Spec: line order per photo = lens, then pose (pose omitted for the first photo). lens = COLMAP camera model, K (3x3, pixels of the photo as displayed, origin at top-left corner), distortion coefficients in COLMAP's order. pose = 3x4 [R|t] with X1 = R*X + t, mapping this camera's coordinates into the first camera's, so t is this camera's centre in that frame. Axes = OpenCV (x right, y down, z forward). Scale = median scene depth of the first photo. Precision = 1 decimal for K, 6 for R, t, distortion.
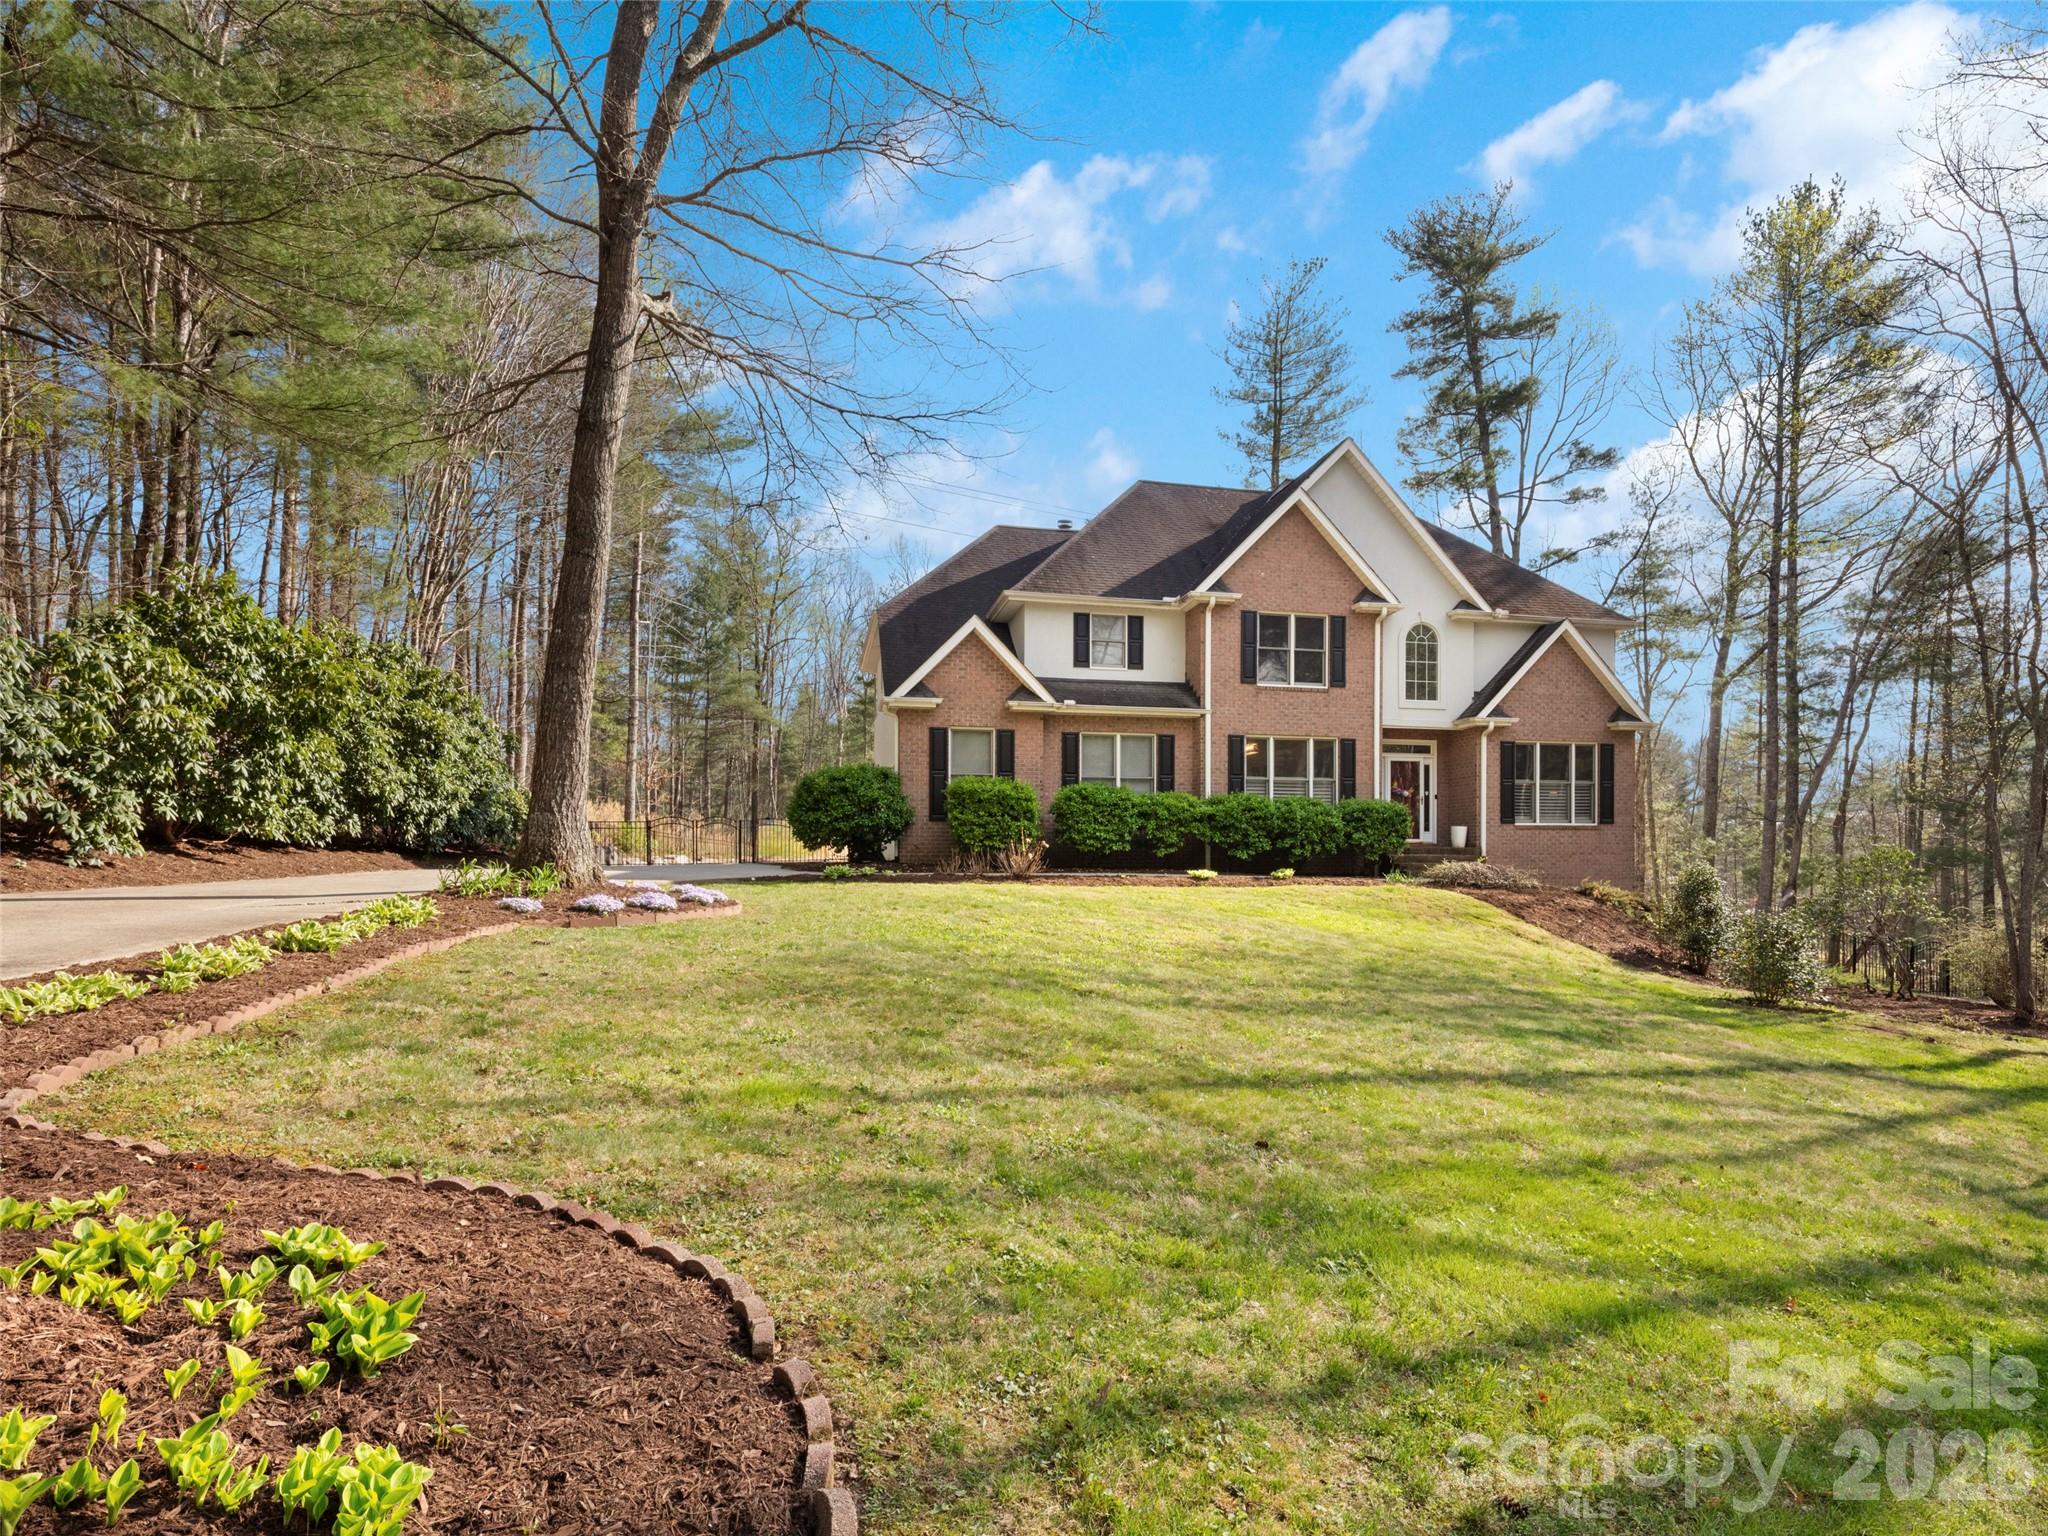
lens RADIAL K [[971.6, 0, 1024.6], [0, 971.6, 755.2], [0, 0, 1]] dist [0.001308, 0.000422]
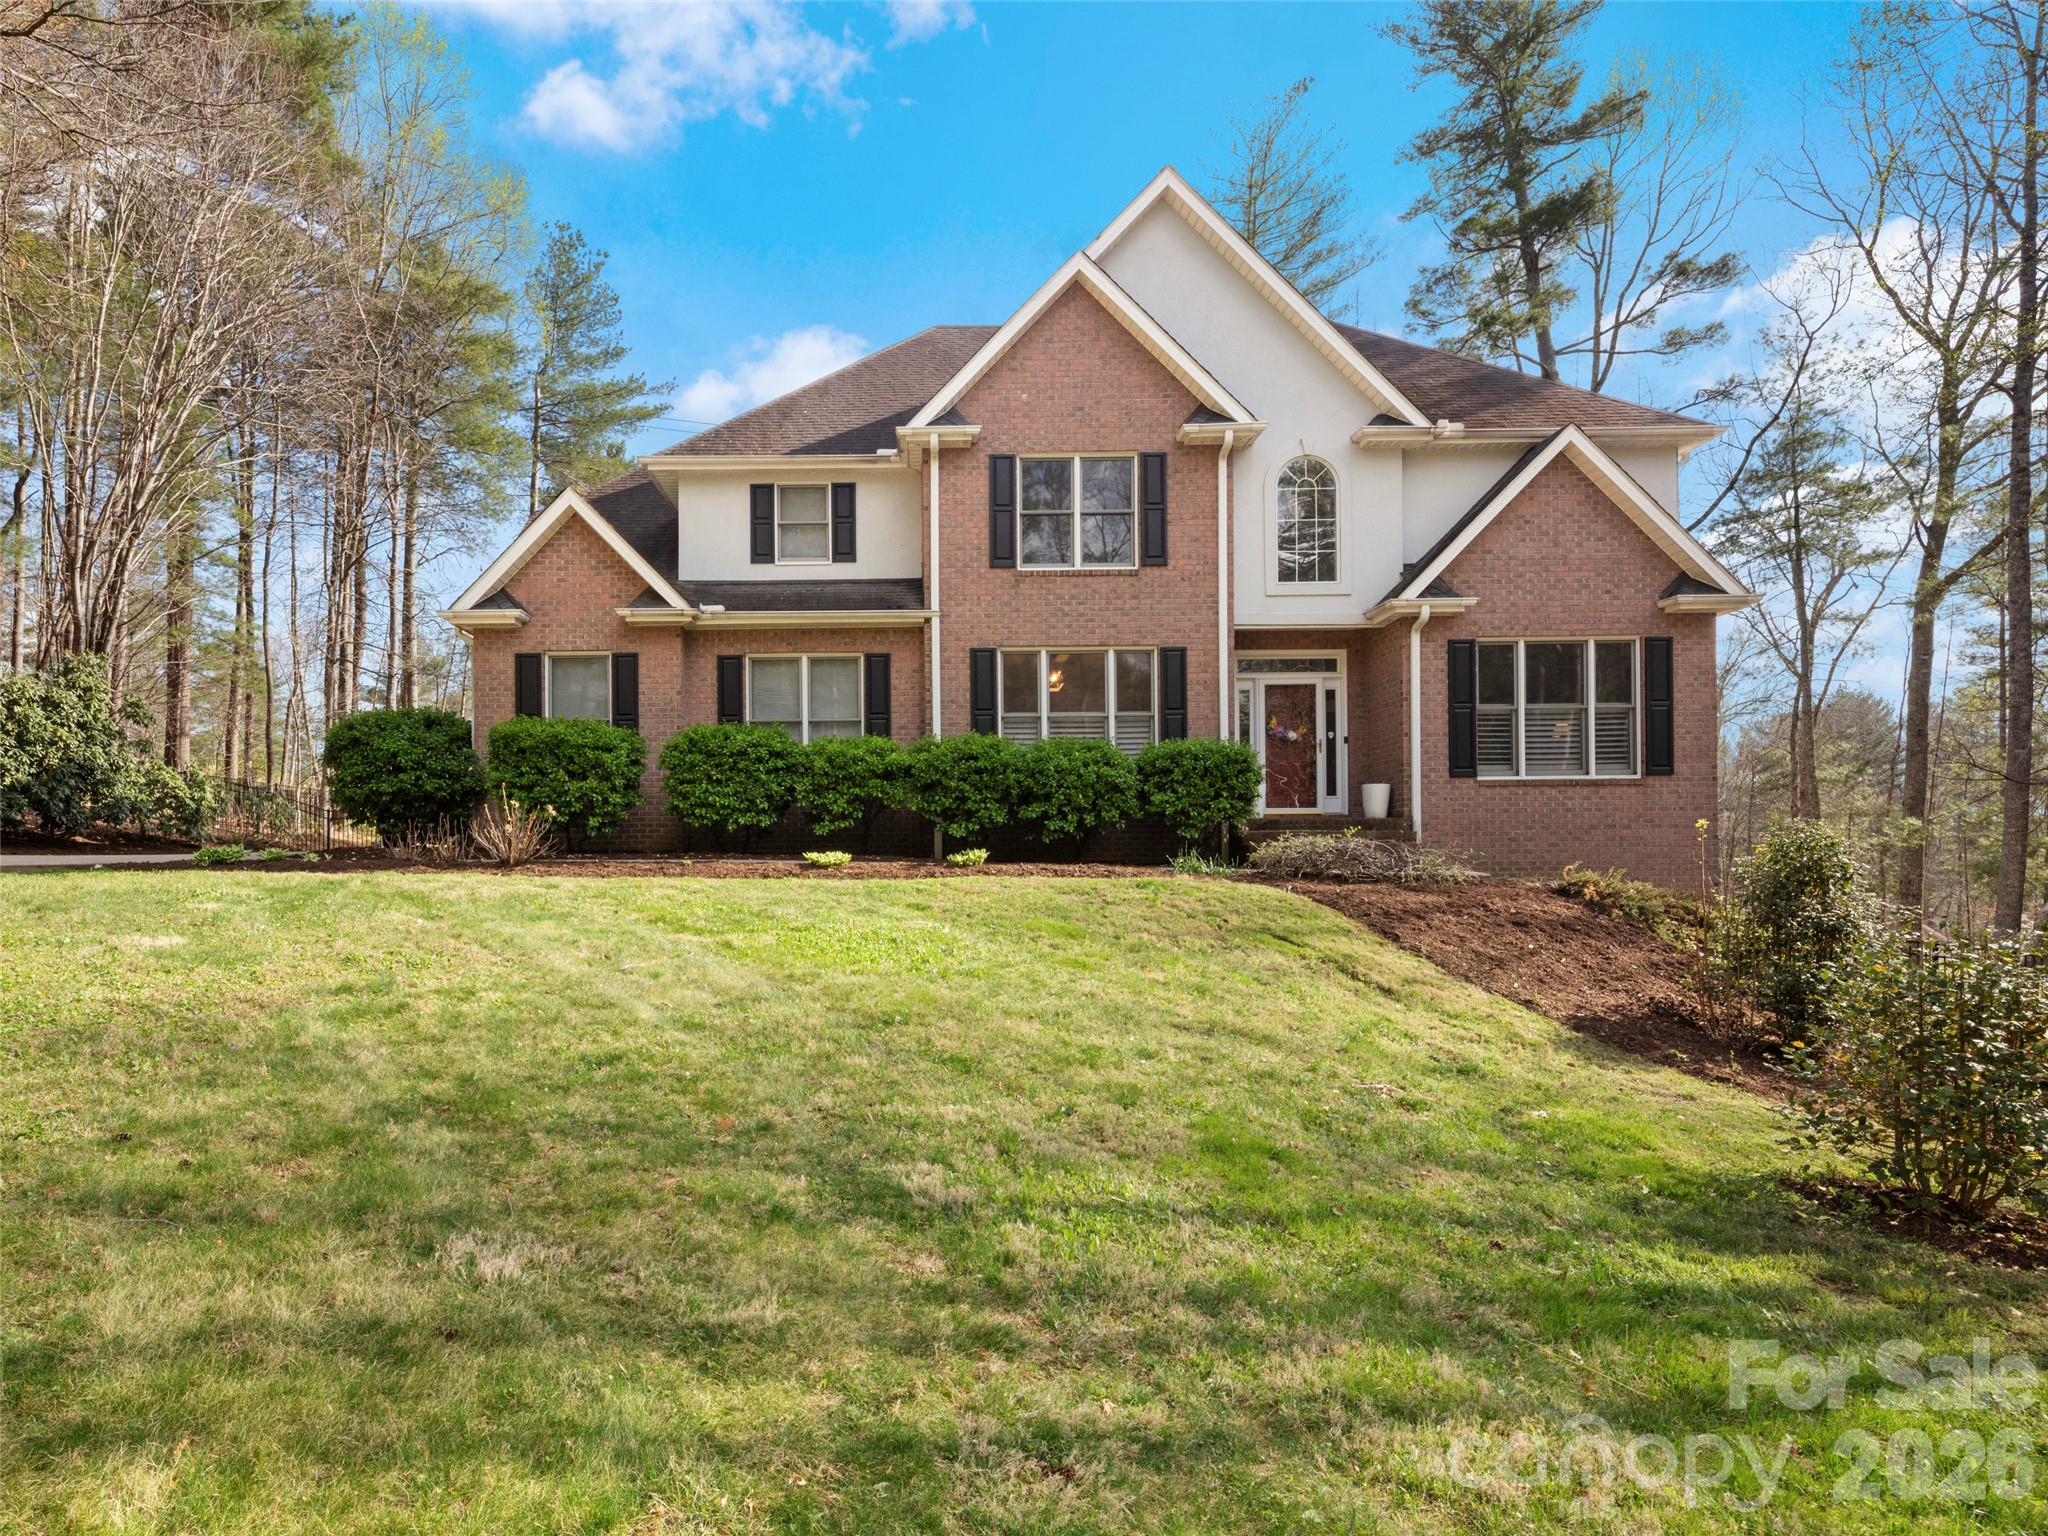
lens RADIAL K [[850.3, 0, 1021.6], [0, 850.3, 790.4], [0, 0, 1]] dist [-0.000381, -0.000479]
pose [[0.974846, -0.025357, -0.221431, 0.353532], [0.028054, 0.999566, 0.009042, 0.067059], [0.221105, -0.015026, 0.975134, 0.438611]]
